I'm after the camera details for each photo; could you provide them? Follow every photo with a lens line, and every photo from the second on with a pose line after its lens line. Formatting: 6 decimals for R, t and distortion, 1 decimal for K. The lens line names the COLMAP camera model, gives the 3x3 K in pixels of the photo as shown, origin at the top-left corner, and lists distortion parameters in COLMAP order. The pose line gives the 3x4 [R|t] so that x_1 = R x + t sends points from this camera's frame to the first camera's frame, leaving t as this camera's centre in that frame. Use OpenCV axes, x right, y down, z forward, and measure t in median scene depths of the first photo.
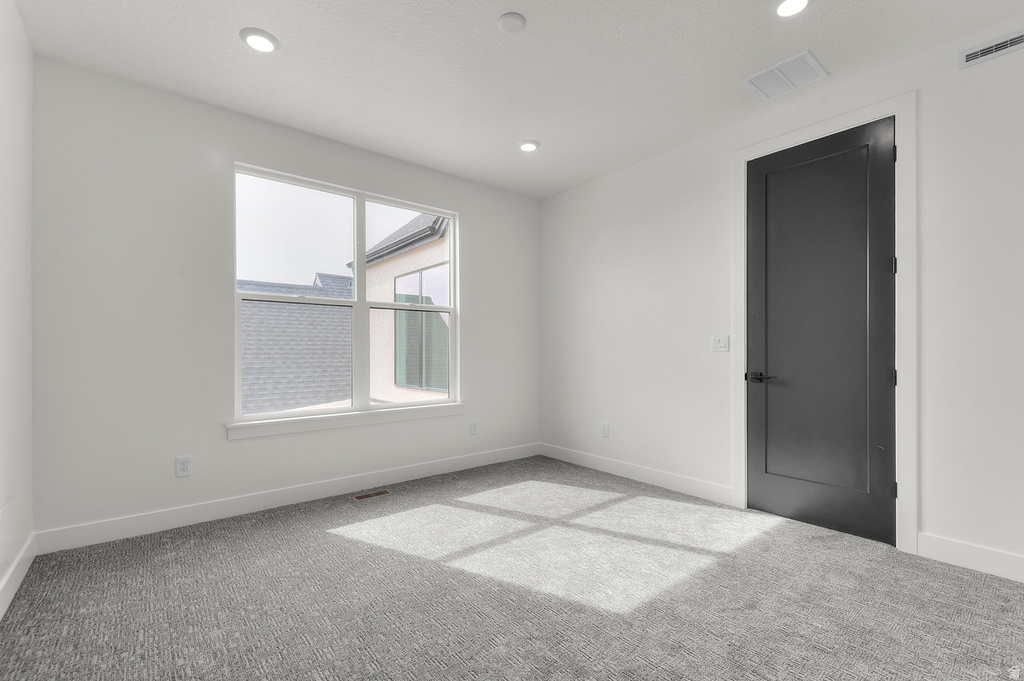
lens RADIAL K [[446.3, 0, 519.2], [0, 446.3, 347.2], [0, 0, 1]] dist [0.012005, -0.000024]
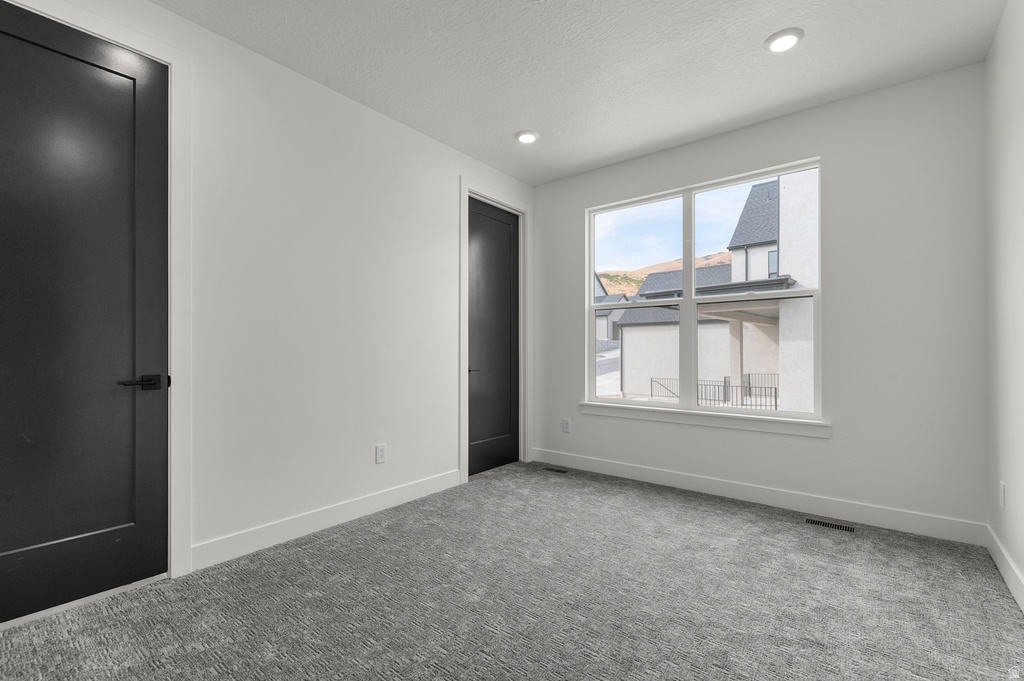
lens RADIAL K [[446.3, 0, 519.2], [0, 446.3, 347.2], [0, 0, 1]] dist [0.012005, -0.000024]
pose [[0.228875, 0.001176, -0.973455, 0.560632], [0.006765, 0.999973, 0.002799, -0.000565], [0.973432, -0.007226, 0.228861, 0.443835]]
